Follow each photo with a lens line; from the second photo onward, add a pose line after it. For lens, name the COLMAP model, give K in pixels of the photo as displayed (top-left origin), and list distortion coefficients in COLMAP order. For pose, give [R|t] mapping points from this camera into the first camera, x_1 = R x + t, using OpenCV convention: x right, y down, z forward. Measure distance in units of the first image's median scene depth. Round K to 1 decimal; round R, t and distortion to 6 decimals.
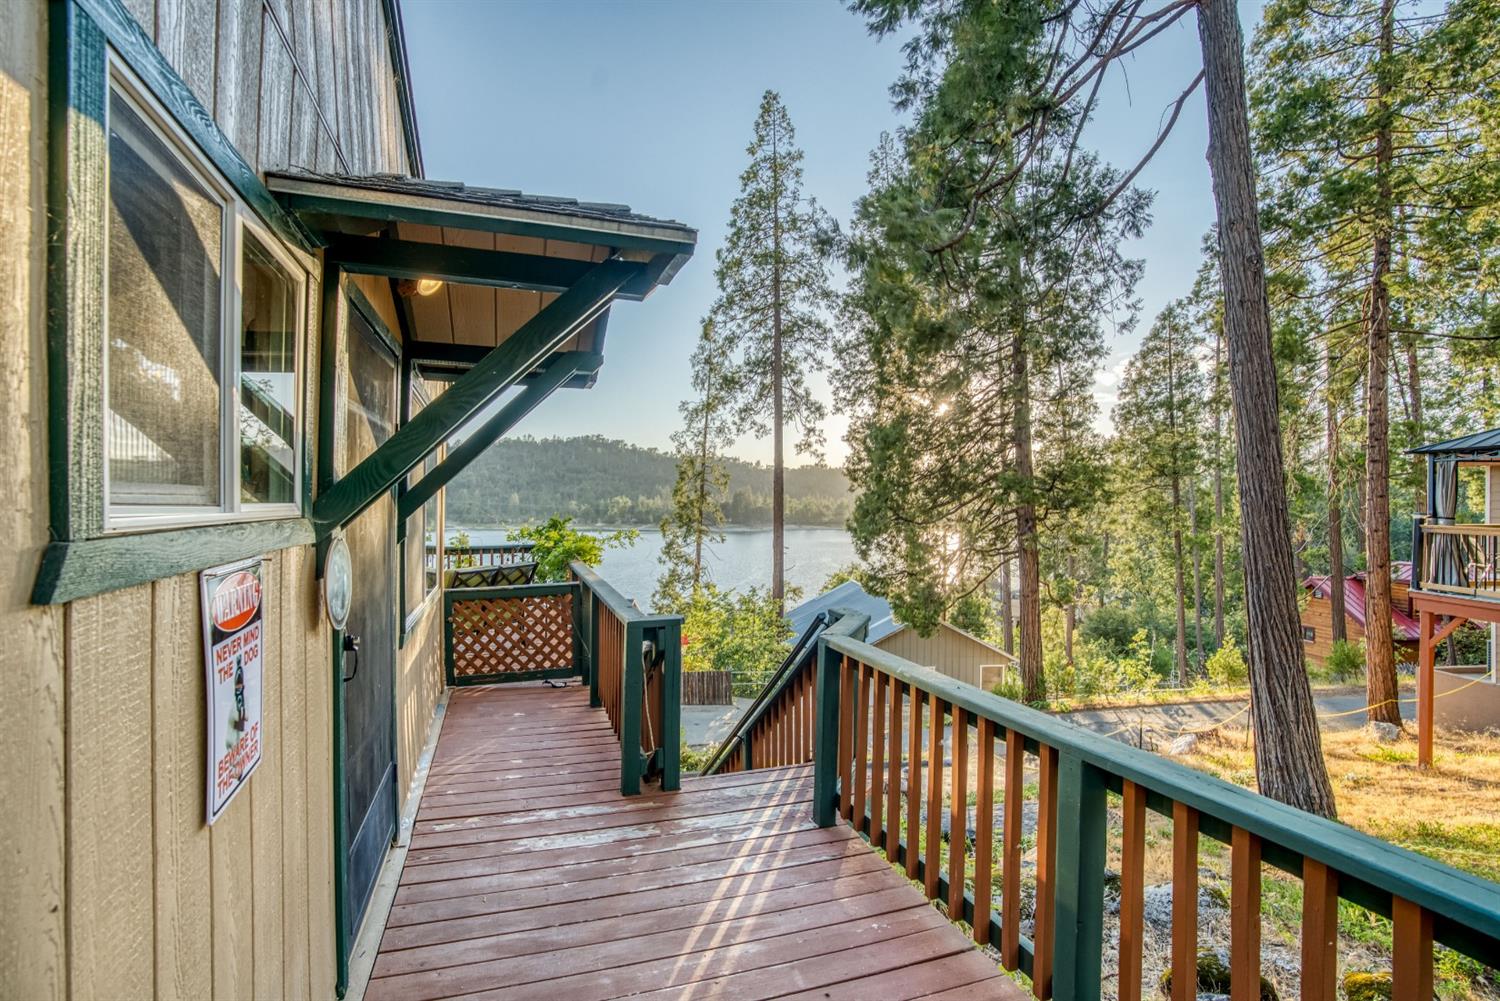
lens RADIAL K [[696.9, 0, 750.0], [0, 696.9, 500.5], [0, 0, 1]] dist [-0.085941, 0.035940]
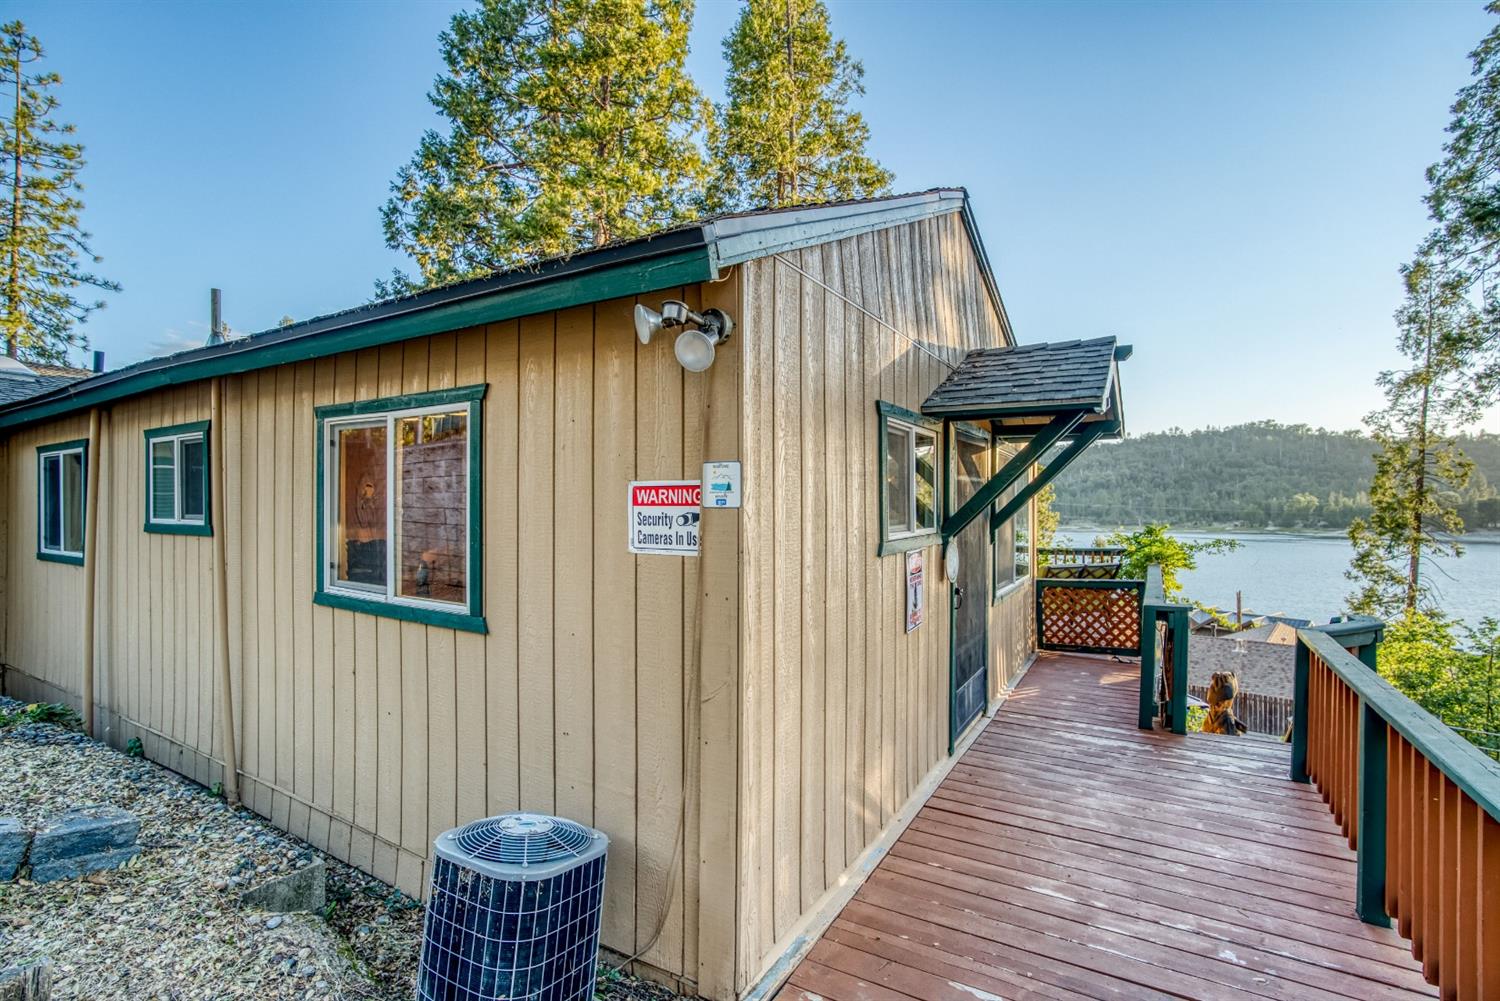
lens RADIAL K [[696.9, 0, 750.0], [0, 696.9, 500.5], [0, 0, 1]] dist [-0.085941, 0.035940]
pose [[0.644500, -0.009396, -0.764547, 0.227184], [0.008227, 0.999952, -0.005354, -0.023132], [0.764560, -0.002839, 0.644546, -0.314070]]
